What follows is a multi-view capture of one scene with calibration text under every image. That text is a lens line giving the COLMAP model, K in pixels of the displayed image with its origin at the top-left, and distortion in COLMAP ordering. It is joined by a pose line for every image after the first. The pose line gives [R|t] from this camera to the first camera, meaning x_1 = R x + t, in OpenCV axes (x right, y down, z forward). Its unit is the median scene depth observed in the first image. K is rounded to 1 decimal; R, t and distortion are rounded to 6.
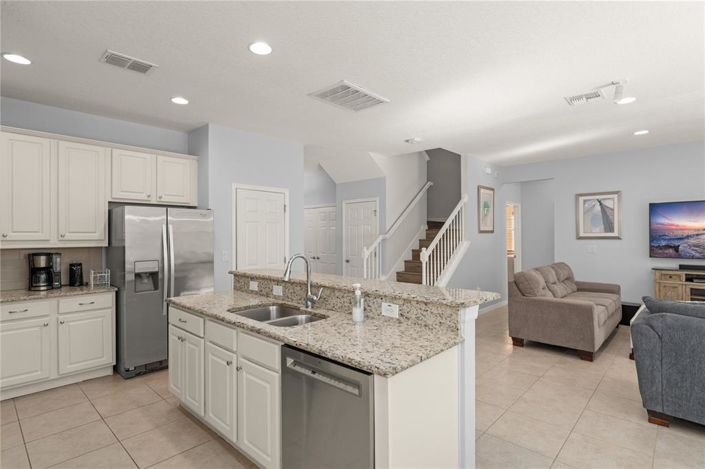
lens RADIAL K [[358.4, 0, 352.9], [0, 358.4, 234.3], [0, 0, 1]] dist [-0.000651, -0.000130]
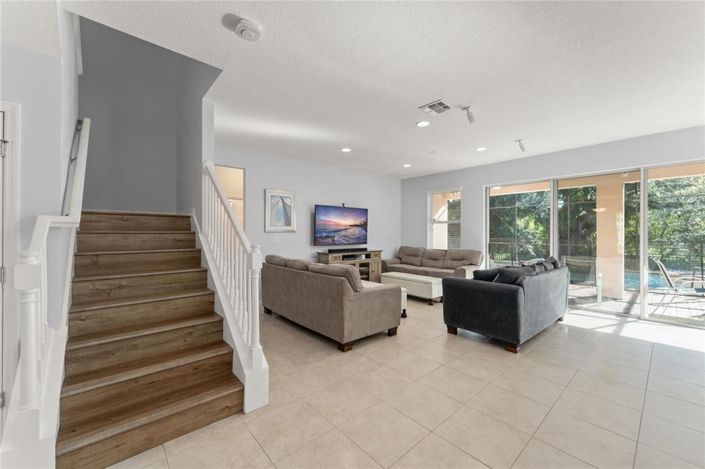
lens RADIAL K [[278.0, 0, 352.7], [0, 278.0, 235.8], [0, 0, 1]] dist [-0.000637, 0.000019]
pose [[0.098768, -0.005317, 0.995096, -0.183895], [-0.006096, 0.999964, 0.005948, 0.021367], [-0.995092, -0.006653, 0.098732, 0.785461]]
